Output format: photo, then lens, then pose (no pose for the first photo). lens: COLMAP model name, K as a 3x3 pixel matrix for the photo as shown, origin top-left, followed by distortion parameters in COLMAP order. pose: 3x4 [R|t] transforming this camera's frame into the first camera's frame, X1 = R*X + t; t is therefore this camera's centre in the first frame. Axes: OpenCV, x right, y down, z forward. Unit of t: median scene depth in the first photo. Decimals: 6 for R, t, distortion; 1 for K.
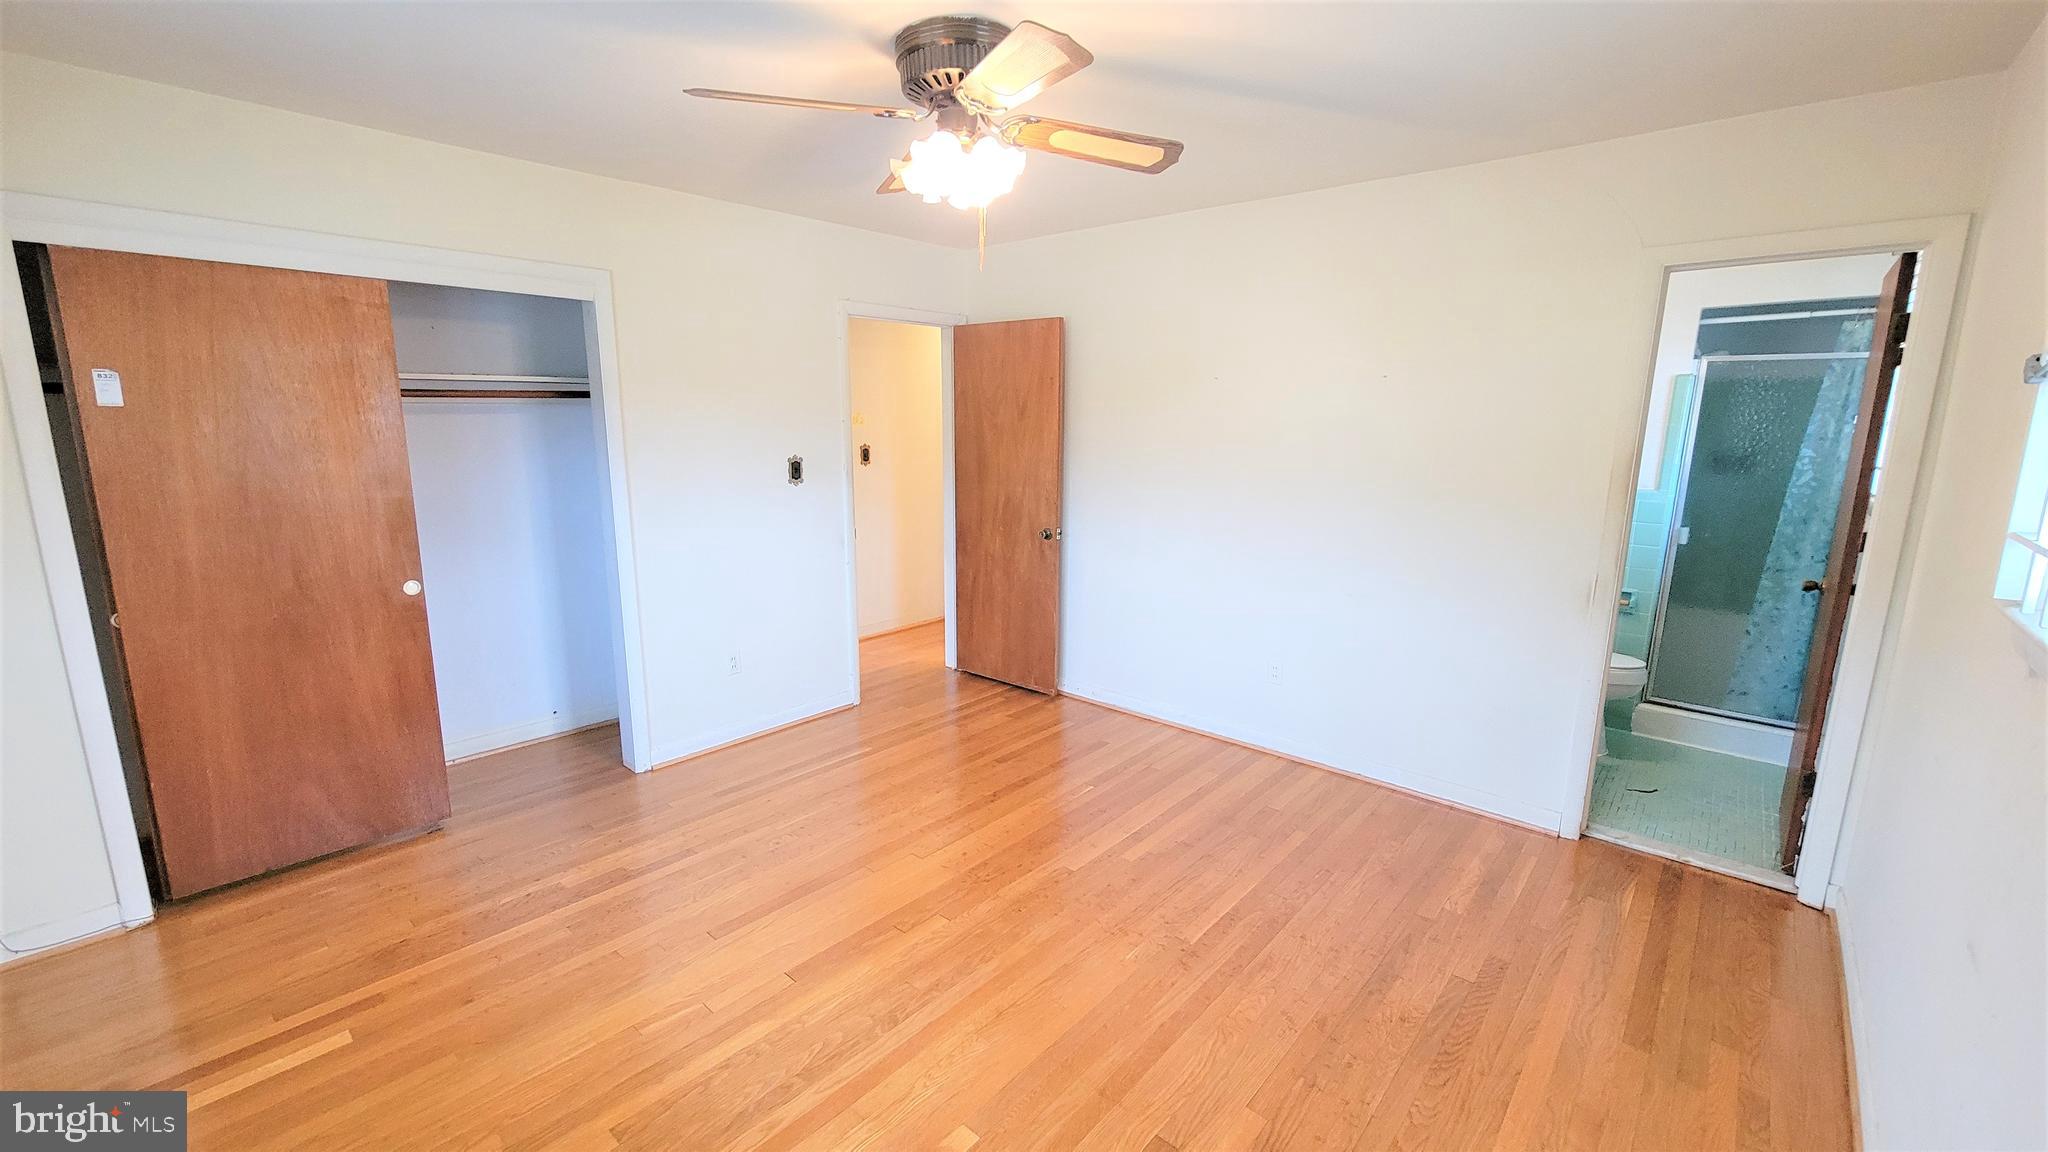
lens RADIAL K [[830.5, 0, 1024.0], [0, 830.5, 576.0], [0, 0, 1]] dist [-0.001315, -0.000880]
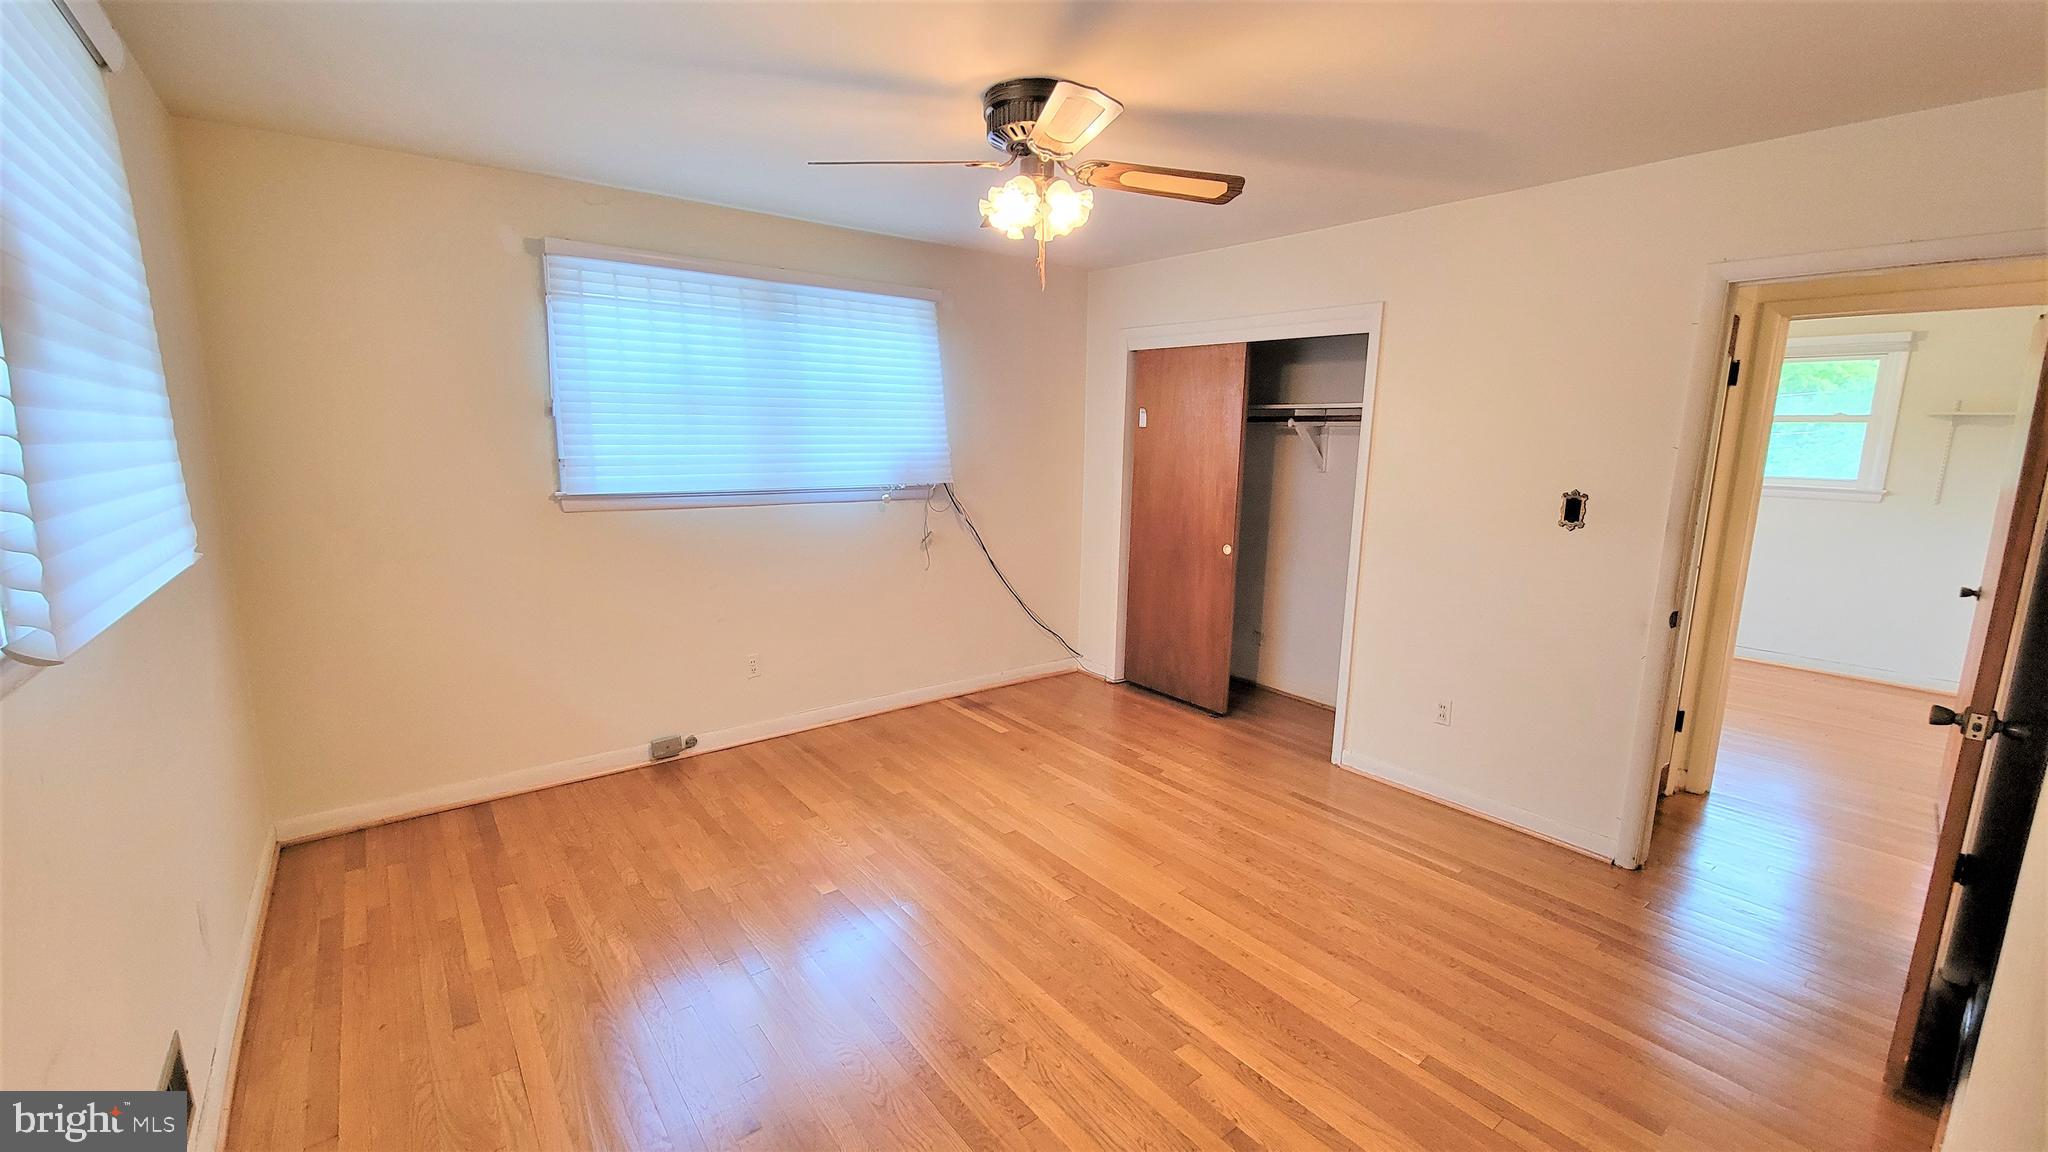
lens RADIAL K [[832.4, 0, 1024.0], [0, 832.4, 576.0], [0, 0, 1]] dist [0.000297, -0.000172]
pose [[-0.186766, 0.157803, -0.969648, 0.784133], [-0.208071, 0.958269, 0.196028, -0.158039], [0.960117, 0.238367, -0.146138, 0.893871]]
